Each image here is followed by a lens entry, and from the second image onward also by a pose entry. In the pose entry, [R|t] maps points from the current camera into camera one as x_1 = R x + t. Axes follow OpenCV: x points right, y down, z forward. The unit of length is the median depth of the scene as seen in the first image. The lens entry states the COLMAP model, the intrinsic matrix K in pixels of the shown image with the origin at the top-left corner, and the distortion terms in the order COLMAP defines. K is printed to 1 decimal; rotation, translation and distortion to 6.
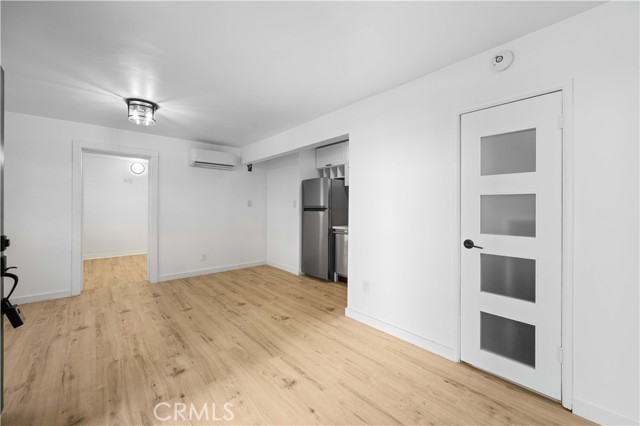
lens RADIAL K [[258.5, 0, 321.4], [0, 258.5, 209.5], [0, 0, 1]] dist [0.000324, -0.000667]
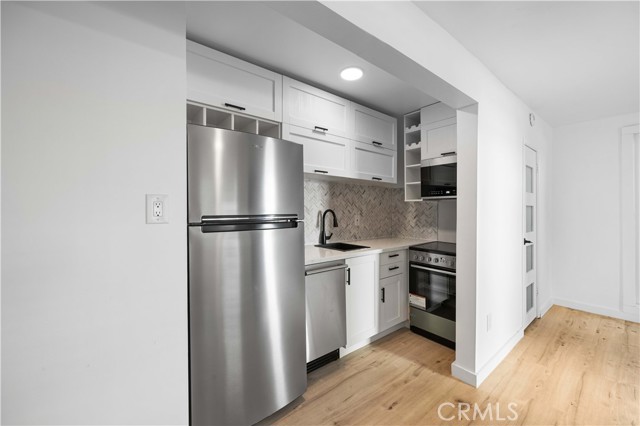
lens RADIAL K [[258.5, 0, 321.3], [0, 258.5, 210.3], [0, 0, 1]] dist [0.000324, -0.000667]
pose [[0.034686, -0.008688, 0.999360, -0.588431], [0.006248, 0.999945, 0.008477, -0.035362], [-0.999379, 0.005950, 0.034739, 1.450540]]
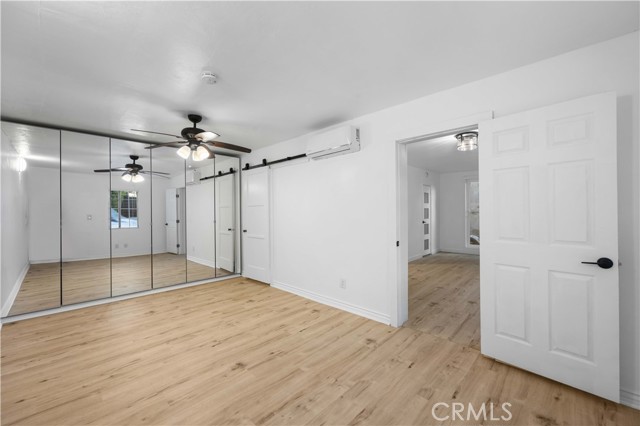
lens RADIAL K [[258.5, 0, 322.3], [0, 258.5, 212.5], [0, 0, 1]] dist [0.000324, -0.000667]
pose [[-0.101392, 0.000141, 0.994847, -2.046867], [0.024055, 0.999708, 0.002310, -0.034971], [-0.994556, 0.024165, -0.101366, 1.967523]]
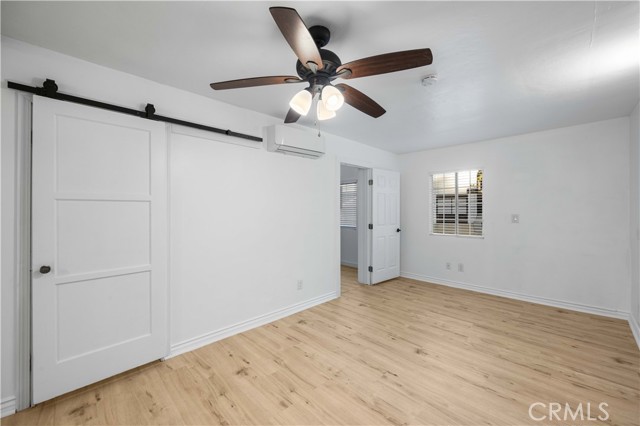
lens RADIAL K [[258.5, 0, 319.8], [0, 258.5, 209.7], [0, 0, 1]] dist [0.000324, -0.000667]
pose [[-0.996902, 0.004294, -0.078533, 0.471652], [0.003525, 0.999945, 0.009928, -0.094350], [0.078571, 0.009620, -0.996862, 4.092028]]
